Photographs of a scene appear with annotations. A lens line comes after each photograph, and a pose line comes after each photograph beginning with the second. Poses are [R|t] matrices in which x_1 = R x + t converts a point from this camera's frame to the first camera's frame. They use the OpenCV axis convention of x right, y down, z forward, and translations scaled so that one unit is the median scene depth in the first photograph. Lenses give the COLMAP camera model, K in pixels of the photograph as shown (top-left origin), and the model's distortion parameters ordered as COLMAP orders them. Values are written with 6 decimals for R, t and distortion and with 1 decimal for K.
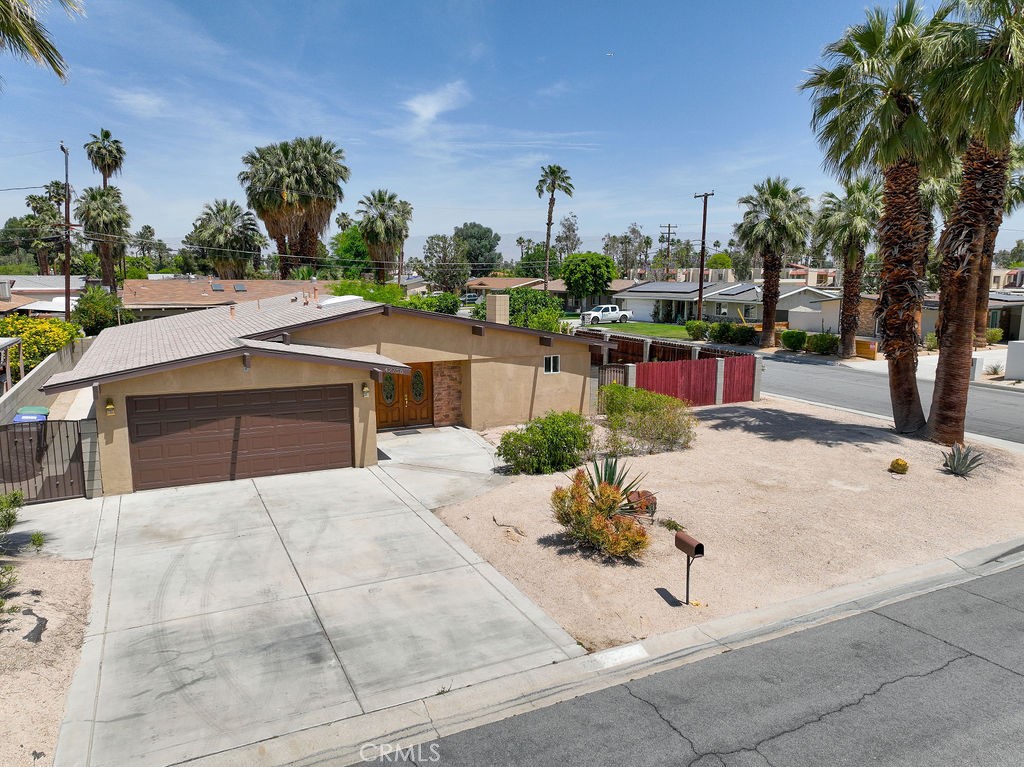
lens RADIAL K [[719.9, 0, 512.0], [0, 719.9, 383.5], [0, 0, 1]] dist [0.006696, 0.007243]
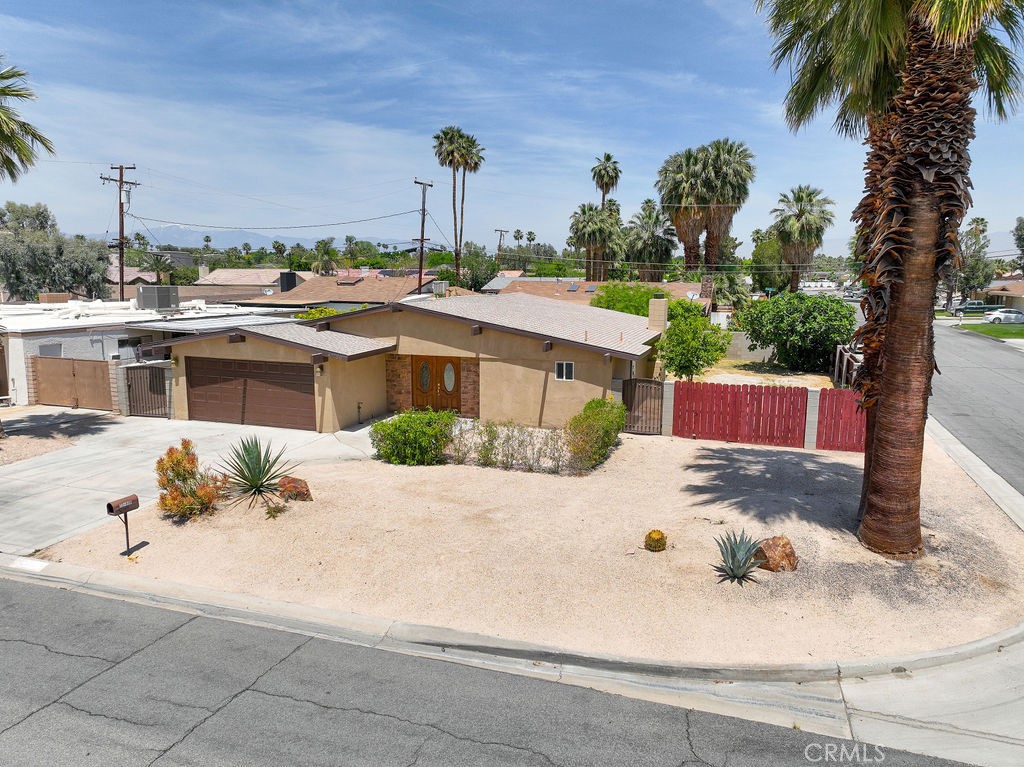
lens RADIAL K [[719.9, 0, 512.0], [0, 719.9, 383.5], [0, 0, 1]] dist [0.006696, 0.007243]
pose [[0.703584, 0.107144, -0.702488, 0.885671], [-0.109233, 0.993126, 0.042069, -0.055616], [0.702167, 0.047136, 0.710451, 0.350930]]
